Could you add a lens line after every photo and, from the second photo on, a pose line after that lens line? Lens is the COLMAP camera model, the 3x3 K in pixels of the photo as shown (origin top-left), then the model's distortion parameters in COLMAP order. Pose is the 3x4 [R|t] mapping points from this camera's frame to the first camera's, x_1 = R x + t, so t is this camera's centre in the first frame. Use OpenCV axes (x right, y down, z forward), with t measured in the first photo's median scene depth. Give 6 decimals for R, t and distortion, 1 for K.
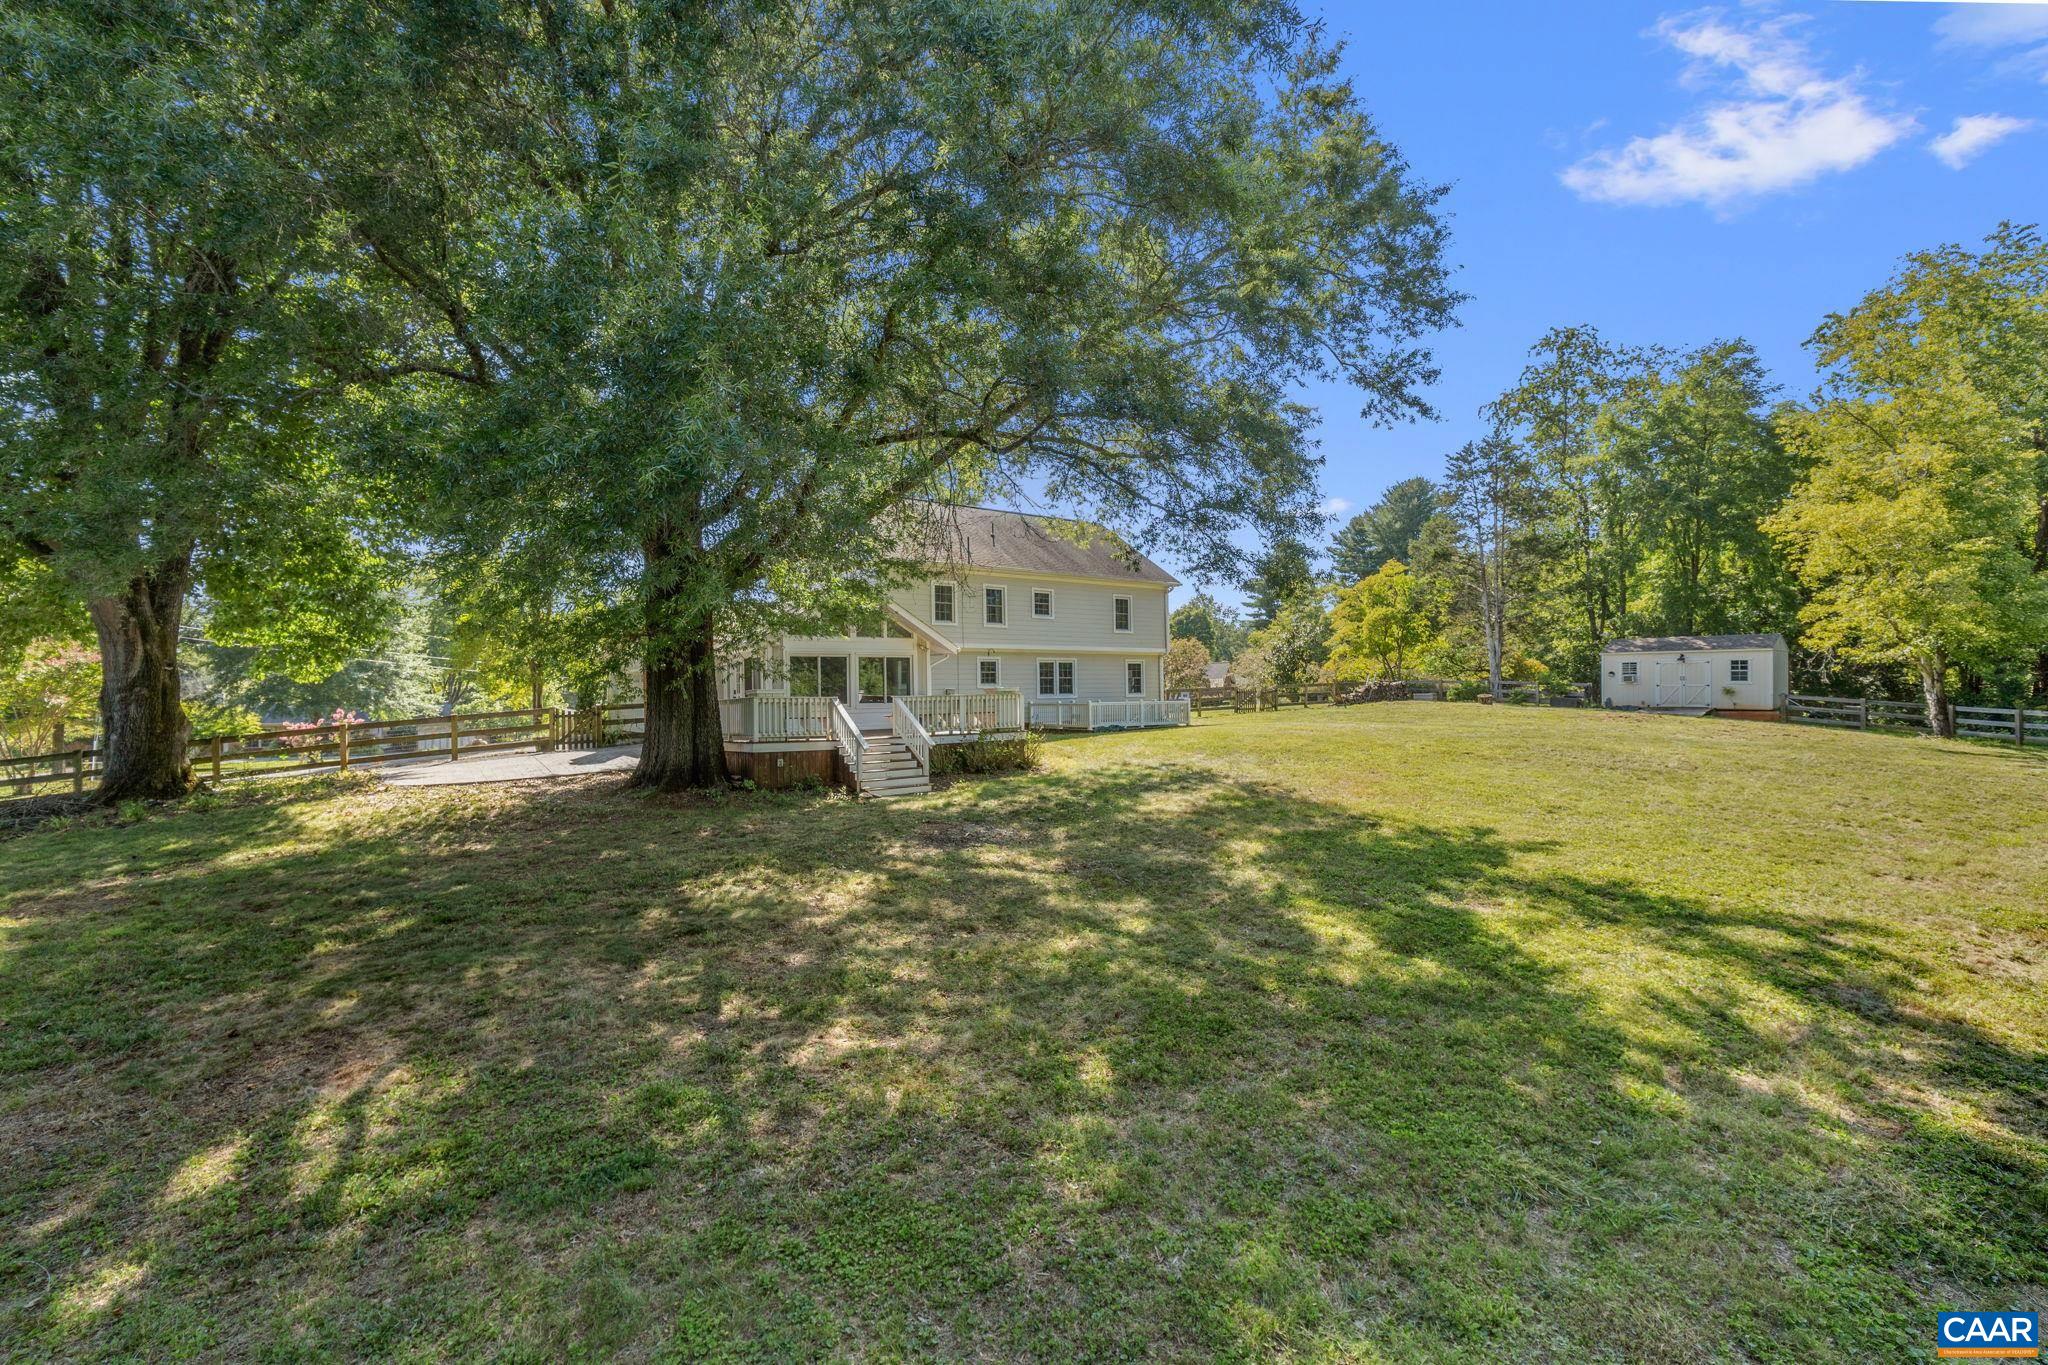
lens RADIAL K [[862.9, 0, 1020.7], [0, 862.9, 681.9], [0, 0, 1]] dist [-0.004353, -0.000888]
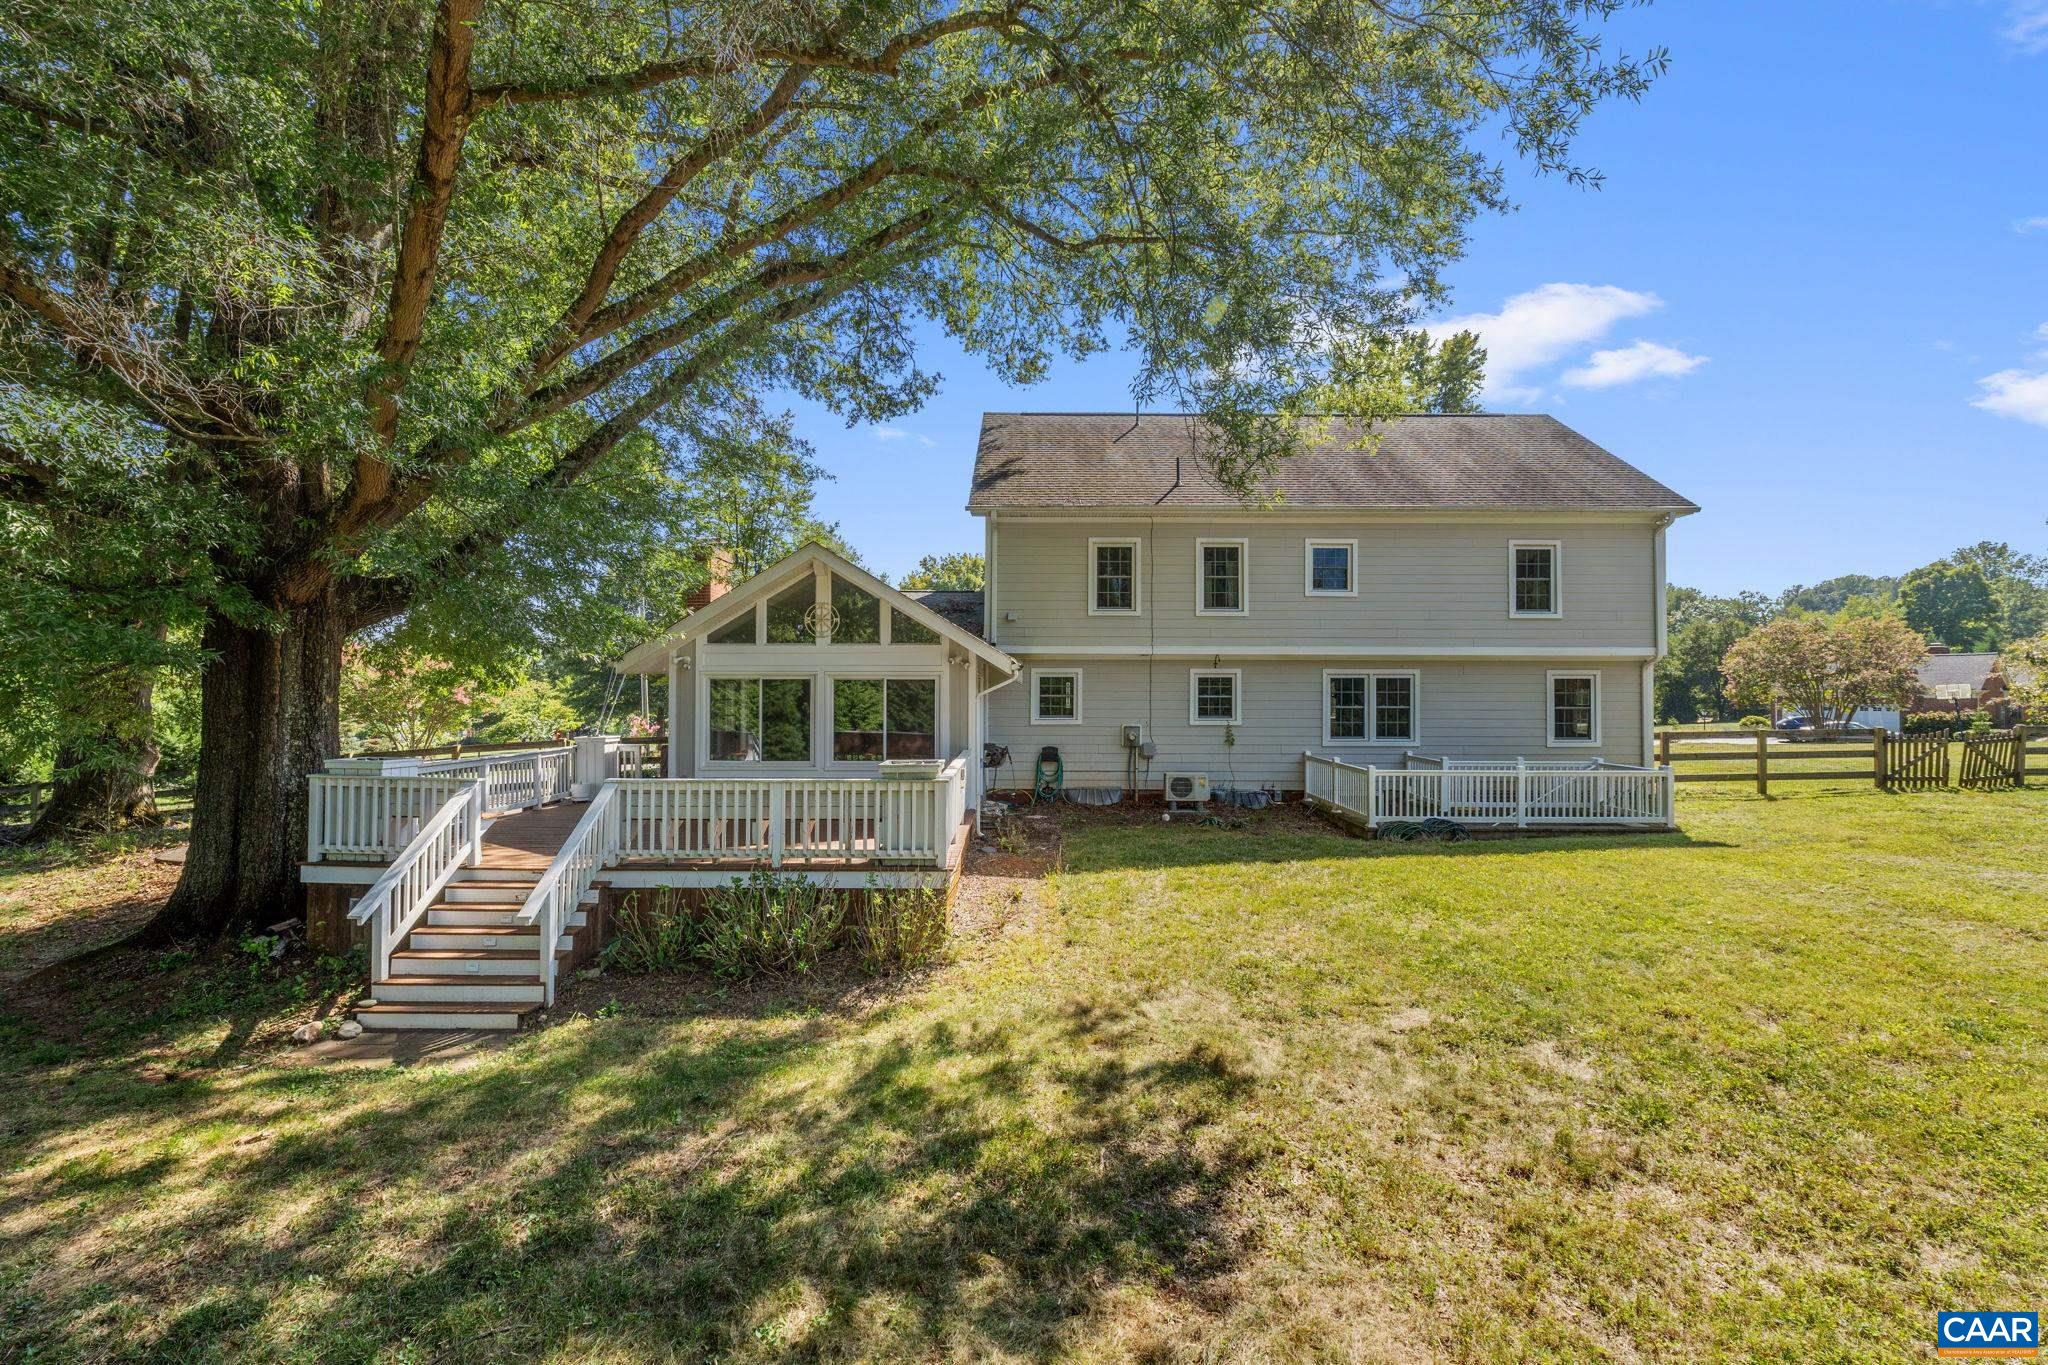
lens RADIAL K [[862.9, 0, 1026.0], [0, 862.9, 675.6], [0, 0, 1]] dist [-0.004353, -0.000888]
pose [[0.801378, 0.005070, -0.598136, 0.192462], [-0.002368, 0.999983, 0.005303, -0.026665], [0.598153, -0.002833, 0.801377, 0.461012]]
